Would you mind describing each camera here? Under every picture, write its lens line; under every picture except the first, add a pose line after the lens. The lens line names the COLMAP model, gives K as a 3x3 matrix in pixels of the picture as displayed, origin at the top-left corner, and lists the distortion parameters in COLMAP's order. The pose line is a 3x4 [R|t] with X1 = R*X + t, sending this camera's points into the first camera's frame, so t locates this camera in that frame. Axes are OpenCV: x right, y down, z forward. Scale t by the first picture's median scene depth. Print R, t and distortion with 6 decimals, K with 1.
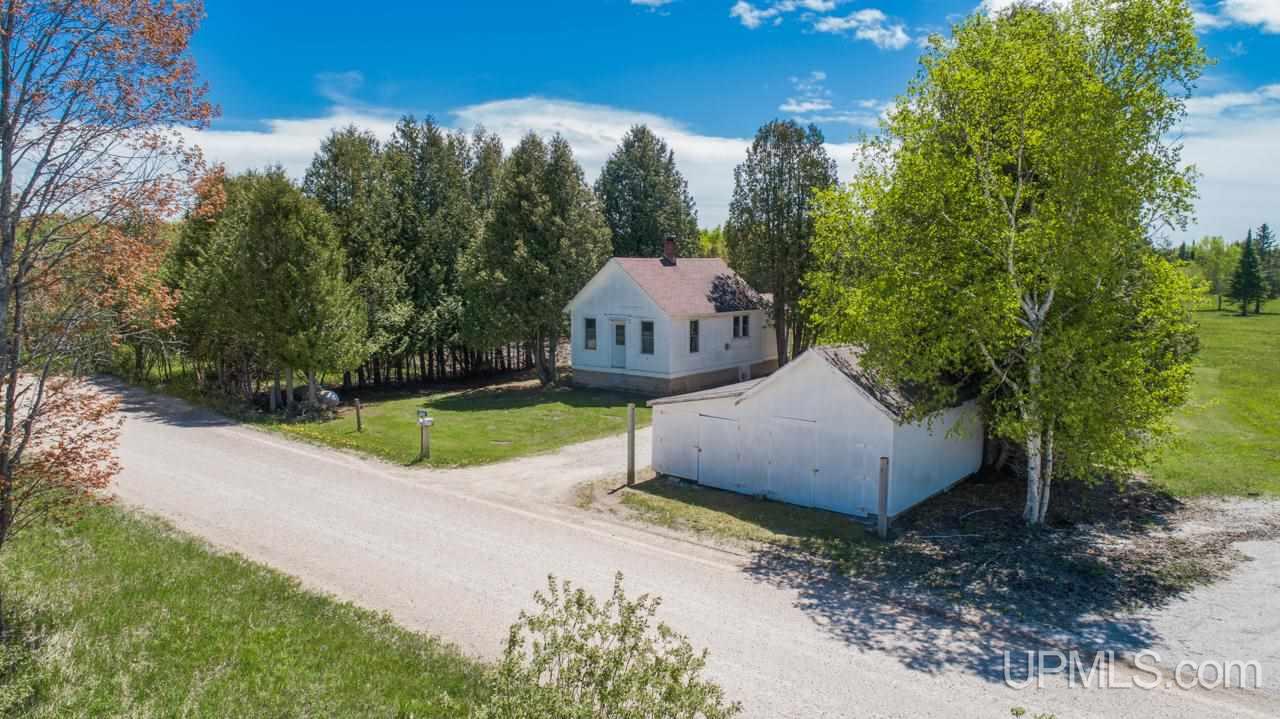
lens RADIAL K [[856.8, 0, 642.2], [0, 856.8, 359.0], [0, 0, 1]] dist [-0.004423, -0.000672]
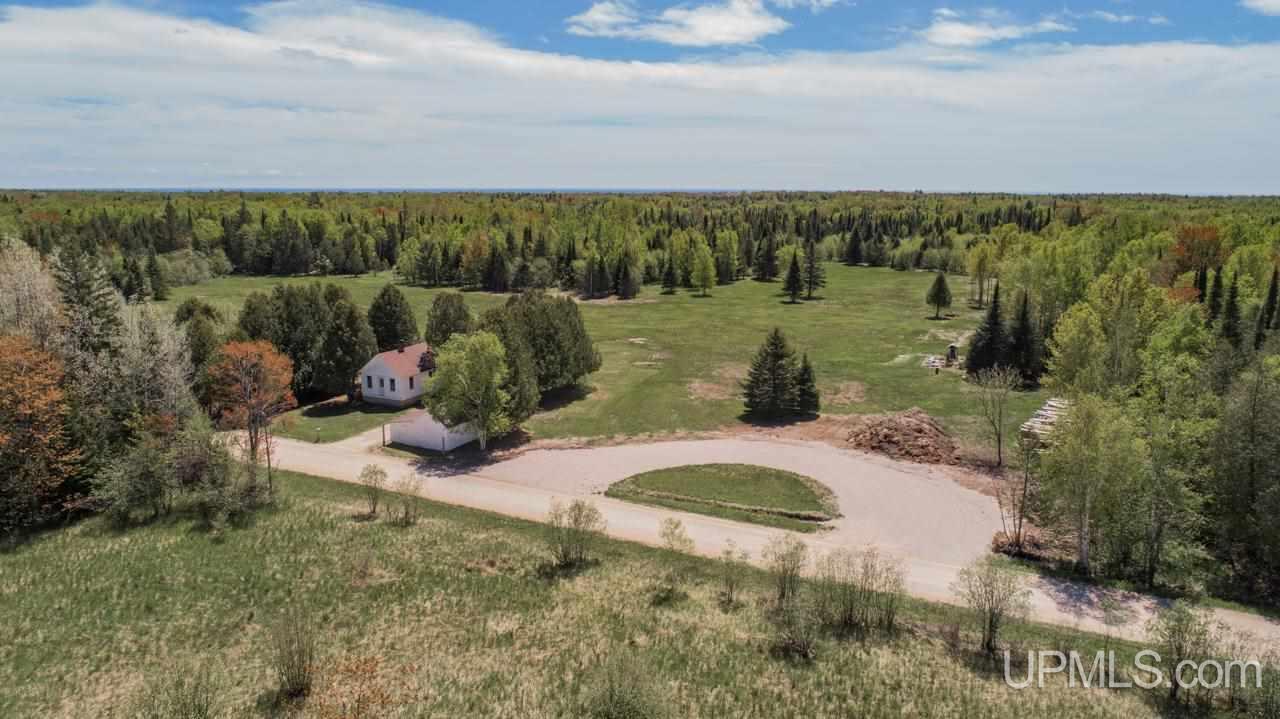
lens RADIAL K [[856.8, 0, 639.2], [0, 856.8, 363.3], [0, 0, 1]] dist [-0.004423, -0.000672]
pose [[0.969544, -0.039749, 0.241669, 0.103855], [0.016475, 0.995092, 0.097575, -0.322751], [-0.244361, -0.090622, 0.965441, -1.647833]]
